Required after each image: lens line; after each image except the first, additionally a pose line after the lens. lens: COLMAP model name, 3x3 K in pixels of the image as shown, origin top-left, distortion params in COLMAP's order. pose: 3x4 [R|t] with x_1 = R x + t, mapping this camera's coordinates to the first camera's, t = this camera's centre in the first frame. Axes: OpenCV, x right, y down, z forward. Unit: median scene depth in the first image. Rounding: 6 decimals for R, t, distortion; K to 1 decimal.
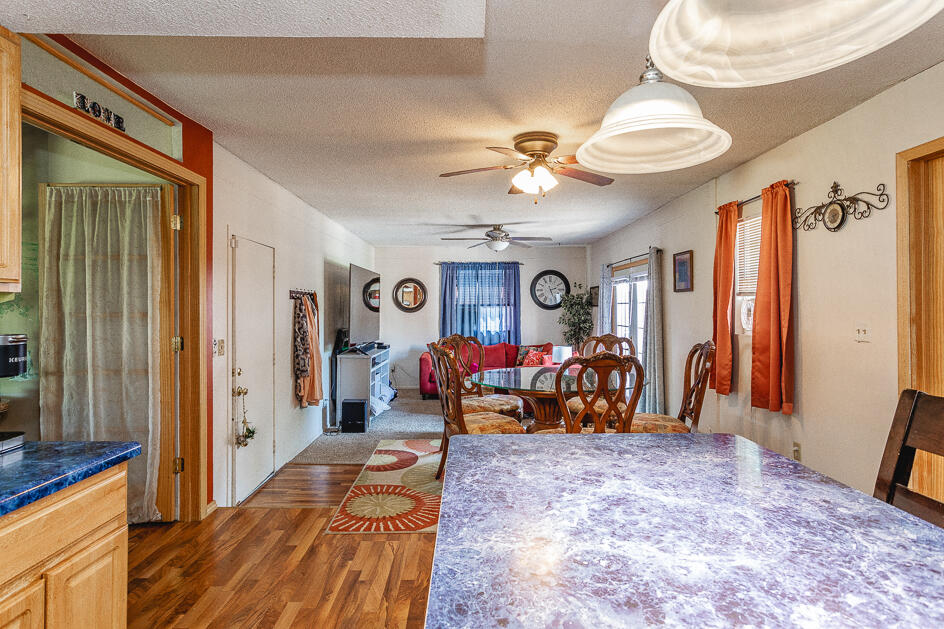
lens RADIAL K [[498.7, 0, 470.4], [0, 498.7, 309.7], [0, 0, 1]] dist [0.002357, 0.000656]
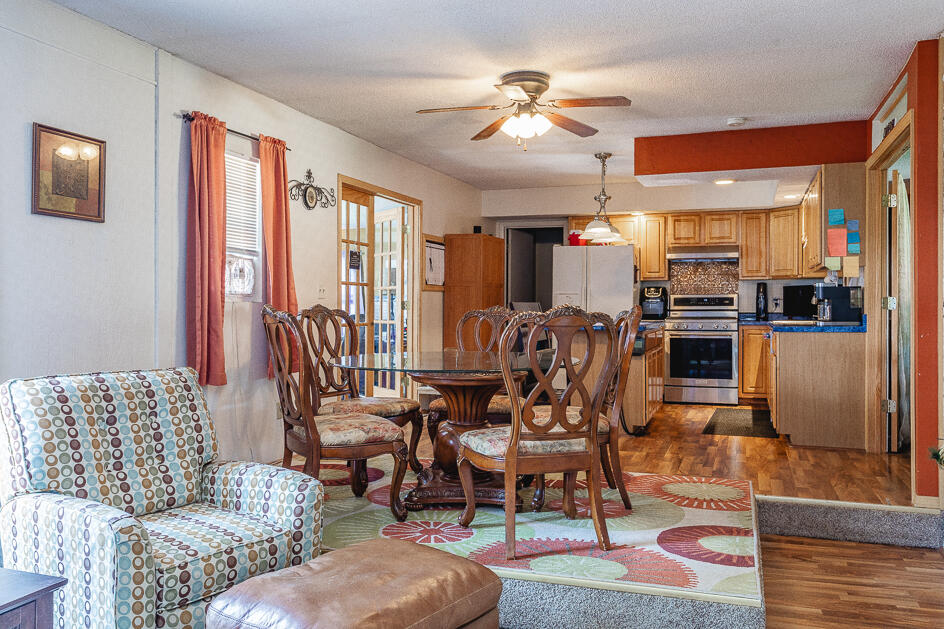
lens RADIAL K [[772.4, 0, 471.6], [0, 772.4, 304.7], [0, 0, 1]] dist [0.000769, 0.016621]
pose [[-0.940640, 0.001700, 0.339402, -0.698413], [0.002490, 0.999995, 0.001891, 0.179807], [-0.339397, 0.002624, -0.940640, 6.494466]]
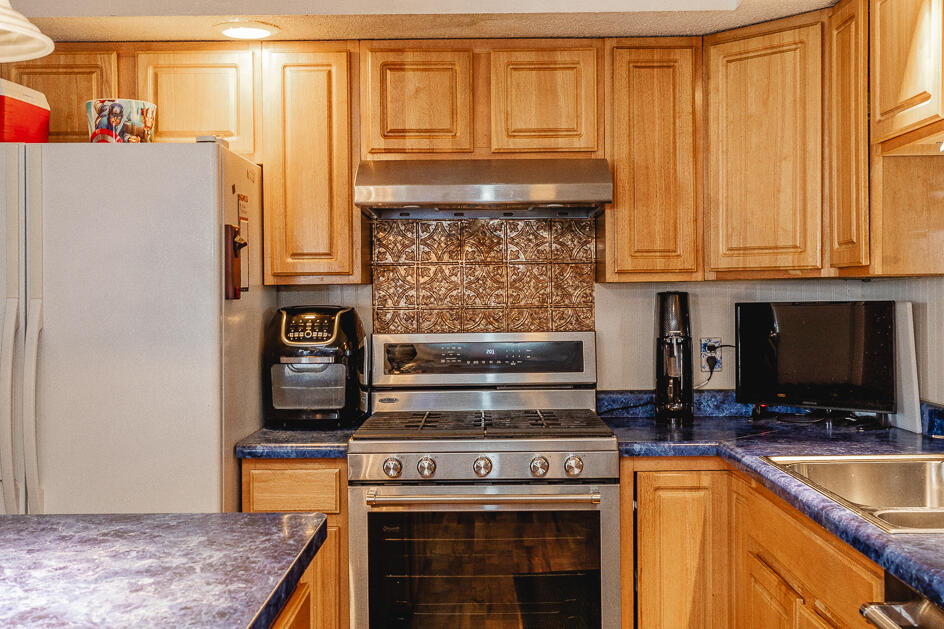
lens RADIAL K [[1031.9, 0, 472.3], [0, 1031.9, 308.6], [0, 0, 1]] dist [0.003984, 0.000000]
pose [[-0.999767, 0.011277, 0.018386, -0.300457], [0.011529, 0.999840, 0.013662, -0.003525], [-0.018229, 0.013870, -0.999738, 1.654420]]
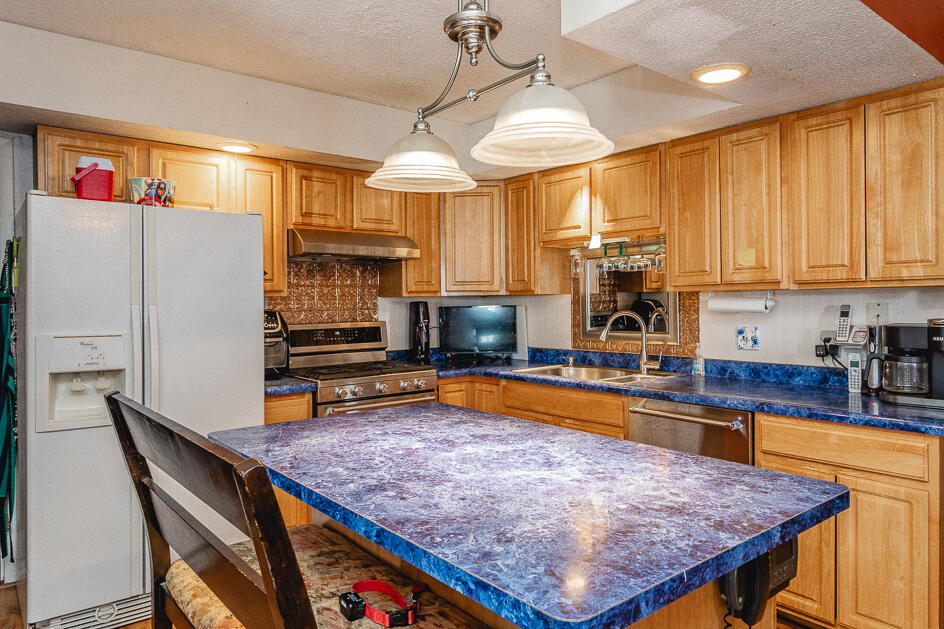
lens RADIAL K [[625.2, 0, 470.6], [0, 625.2, 308.1], [0, 0, 1]] dist [-0.007082, 0.011069]
pose [[-0.781866, 0.017090, -0.623213, 1.189123], [0.010310, 0.999842, 0.014484, -0.014630], [0.623362, 0.004899, -0.781918, 1.776777]]
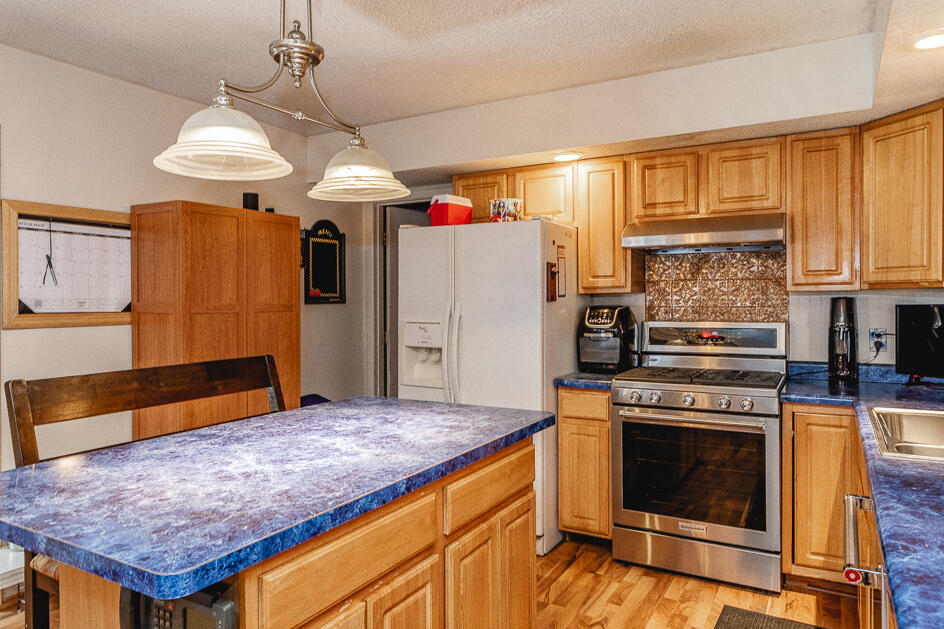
lens RADIAL K [[625.2, 0, 473.8], [0, 625.2, 305.9], [0, 0, 1]] dist [-0.007082, 0.011069]
pose [[-0.865298, 0.004738, 0.501236, -0.773703], [0.010898, 0.999897, 0.009361, -0.008725], [-0.501140, 0.013563, -0.865260, 1.805882]]
